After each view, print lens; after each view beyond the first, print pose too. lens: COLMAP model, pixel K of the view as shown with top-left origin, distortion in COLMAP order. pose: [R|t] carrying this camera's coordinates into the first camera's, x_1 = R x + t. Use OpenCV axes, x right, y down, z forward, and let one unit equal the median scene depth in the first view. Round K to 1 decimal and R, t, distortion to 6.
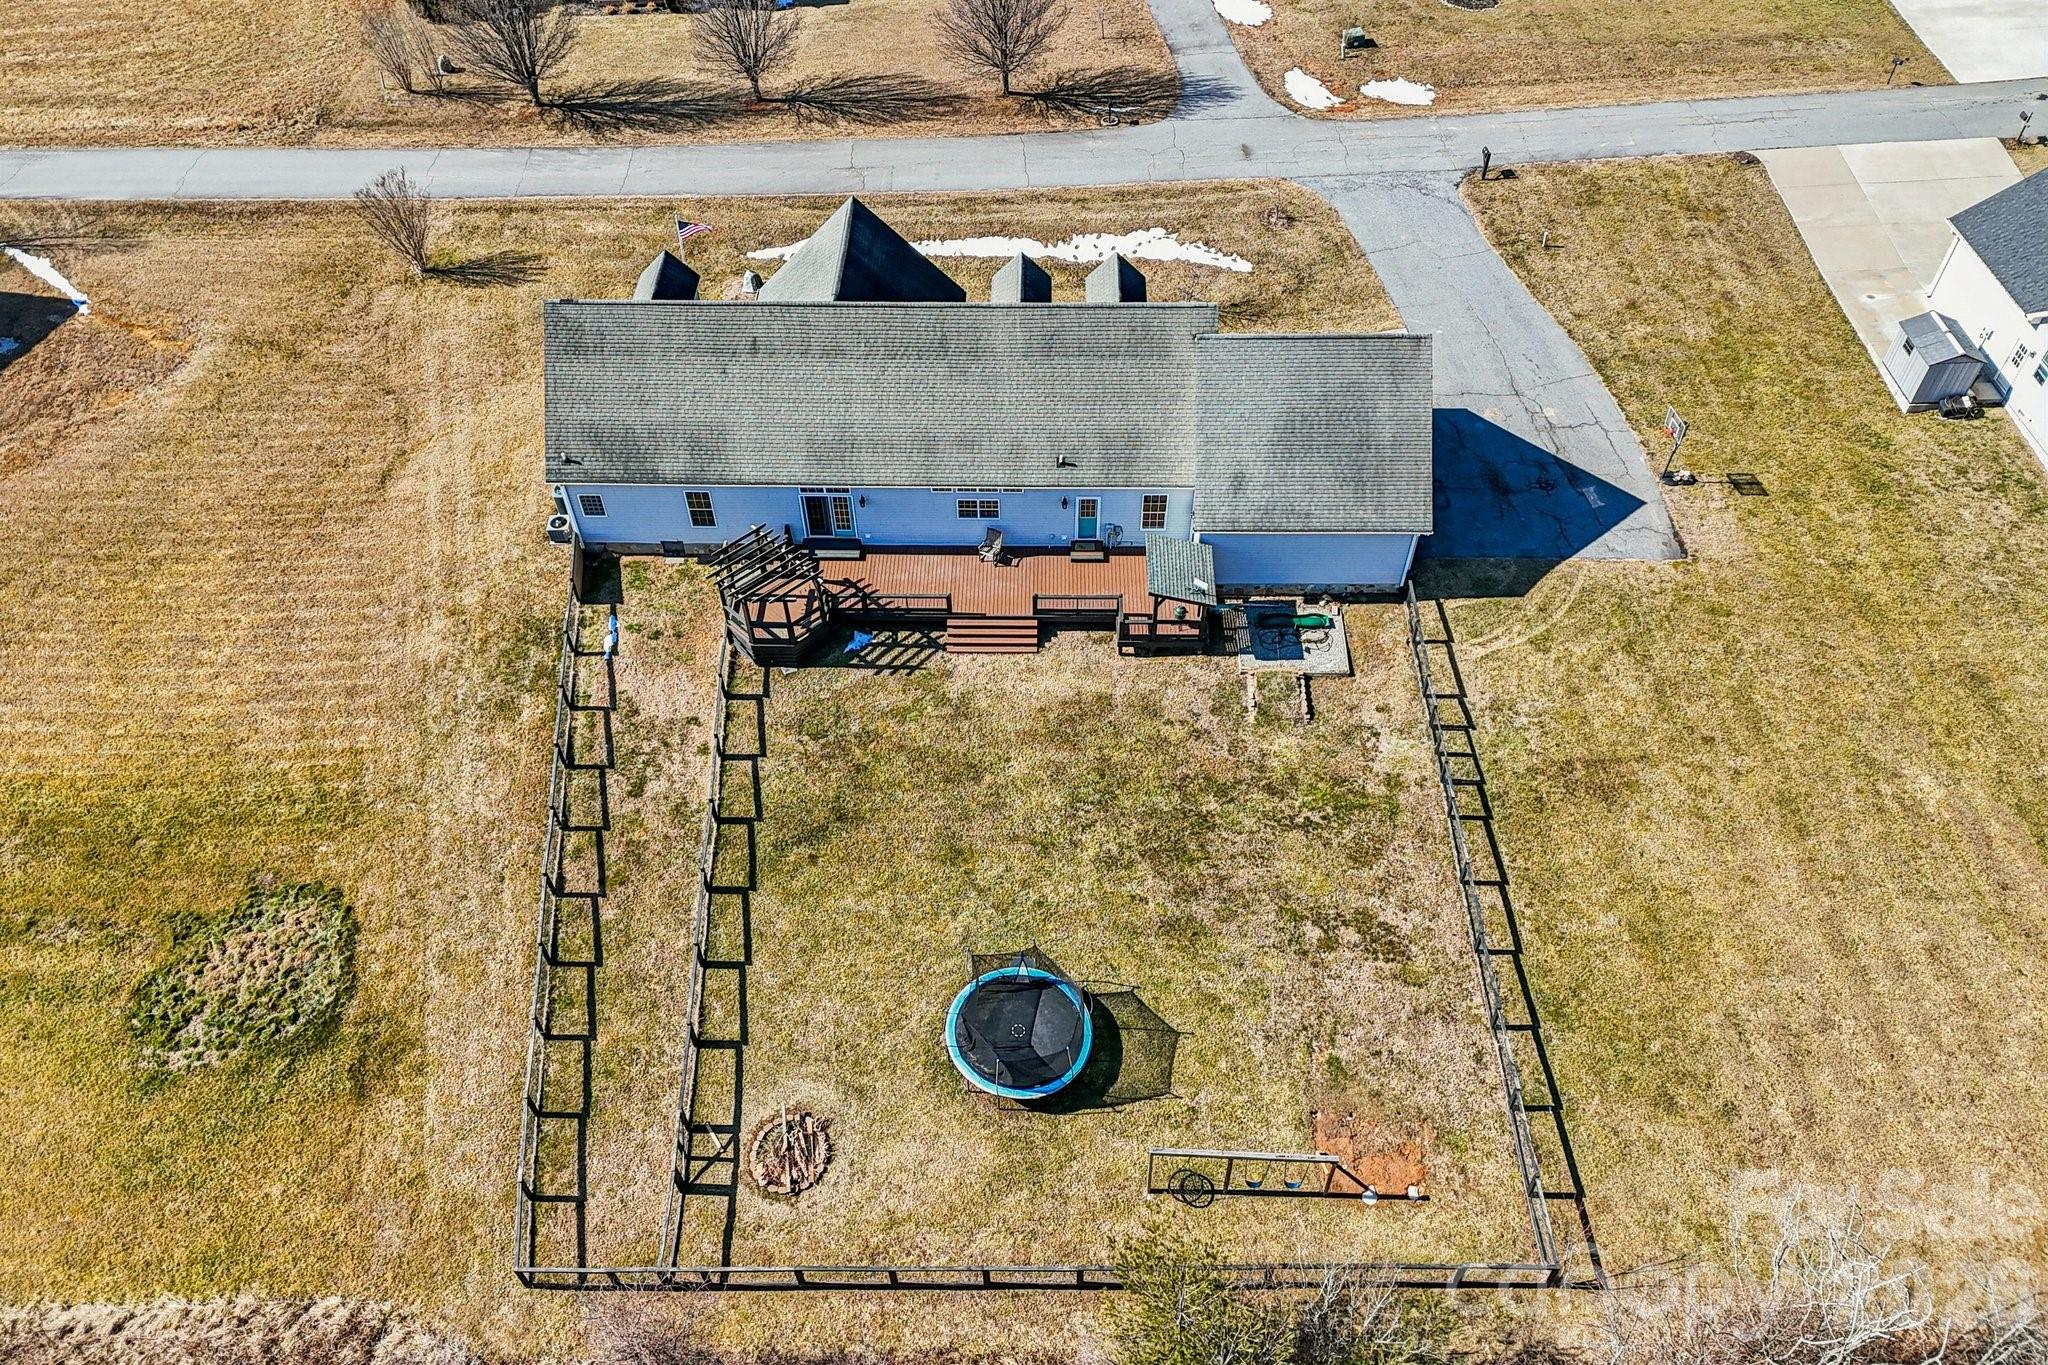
lens RADIAL K [[1494.4, 0, 1024.0], [0, 1494.4, 682.5], [0, 0, 1]] dist [0.080681, -0.077380]
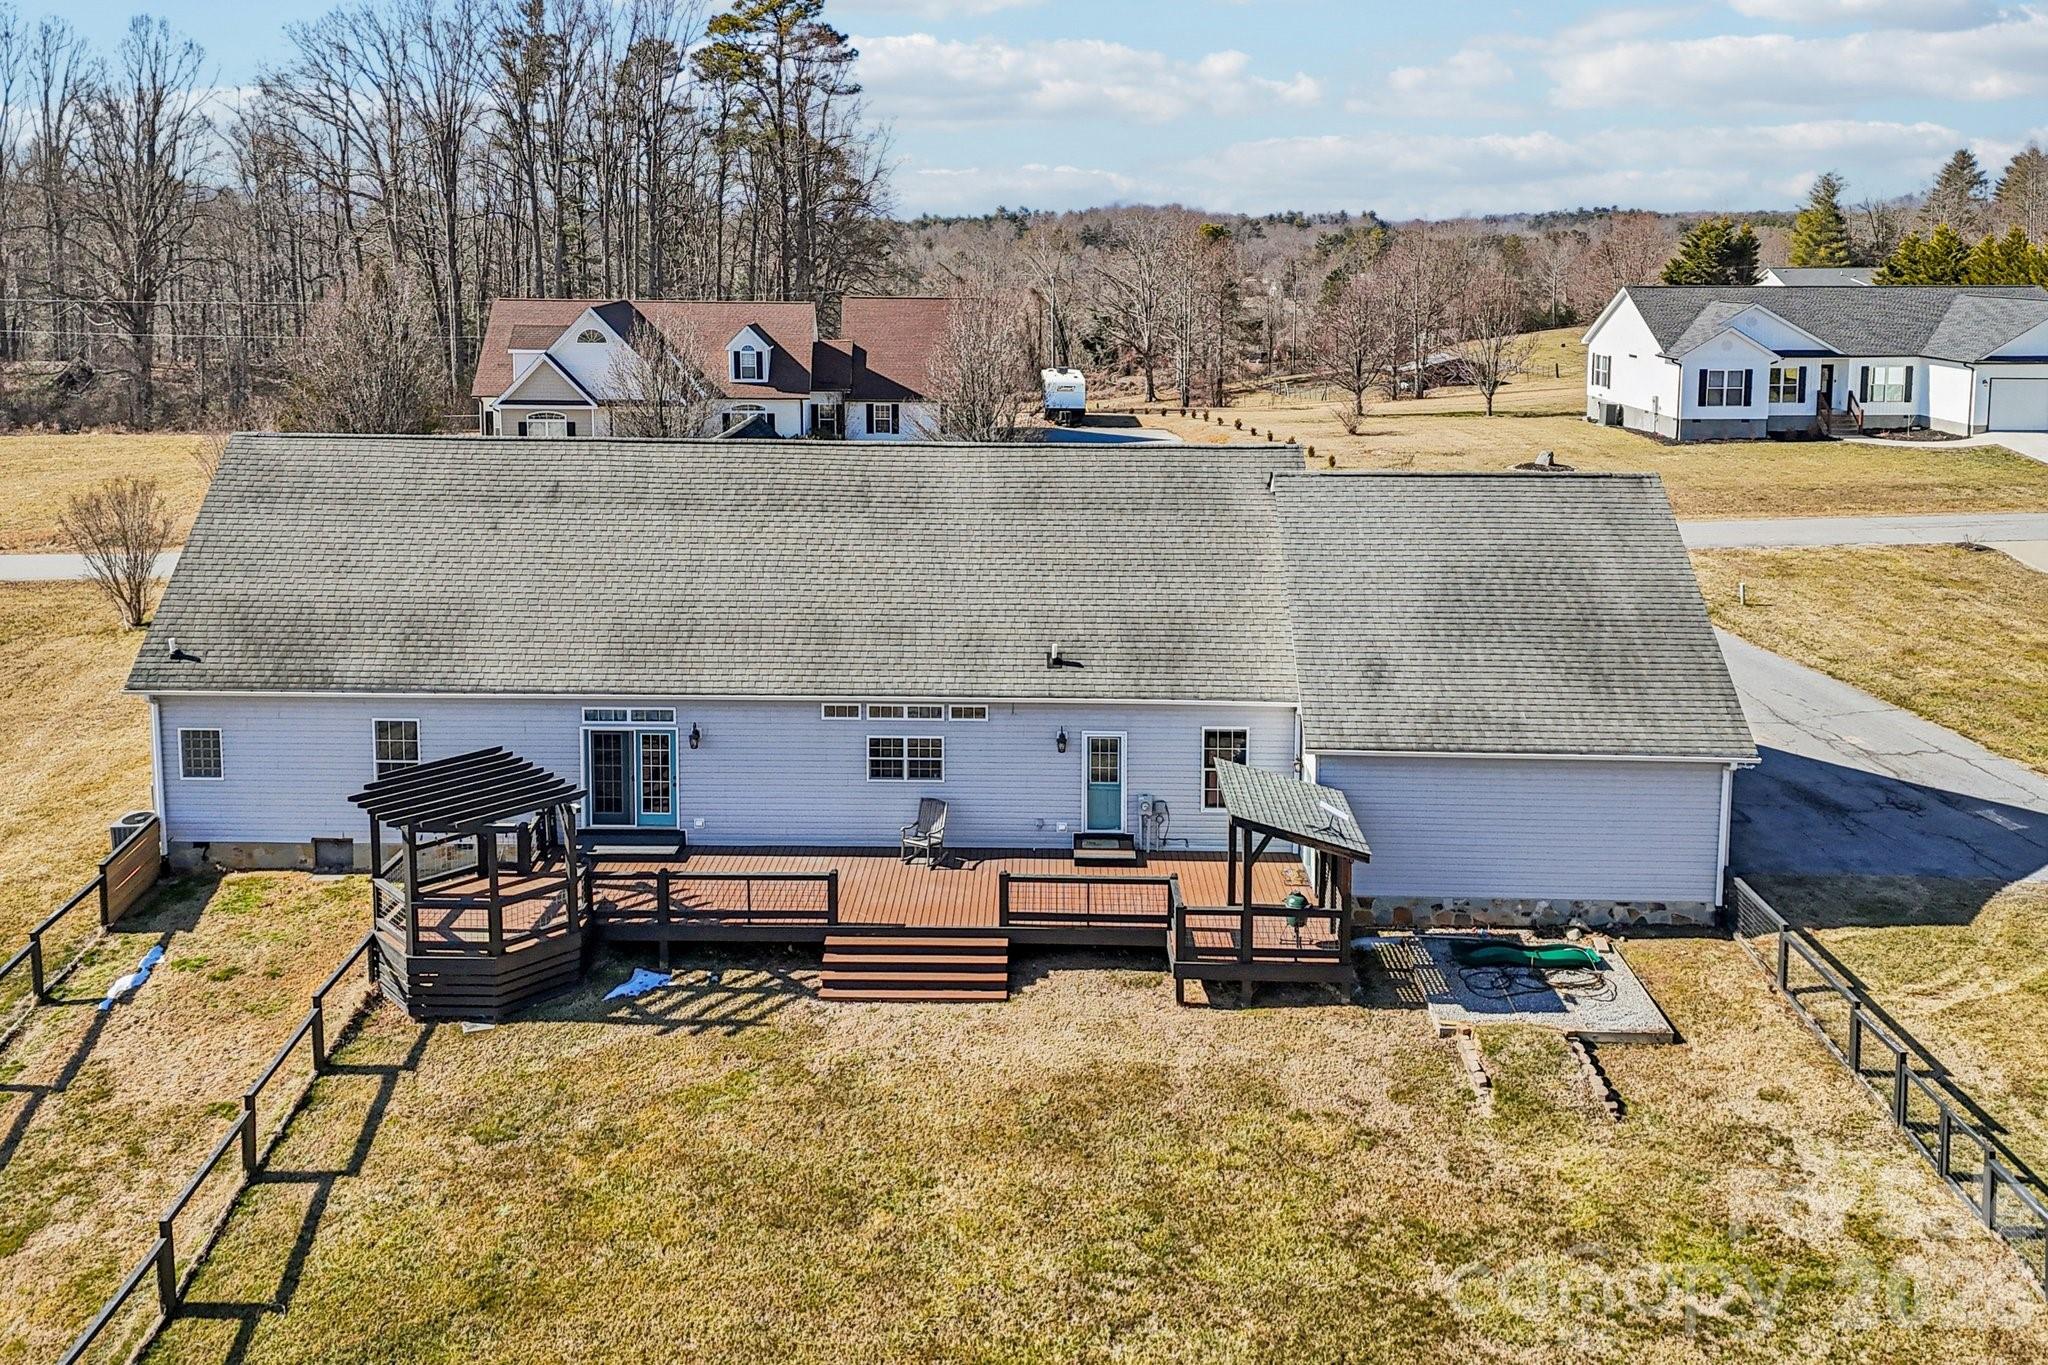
lens RADIAL K [[1435.7, 0, 1035.5], [0, 1435.7, 679.3], [0, 0, 1]] dist [0.050823, -0.049559]
pose [[0.999915, 0.013033, 0.000993, 0.016505], [-0.008774, 0.725593, -0.688068, 0.225869], [-0.009688, 0.688000, 0.725646, 0.599777]]
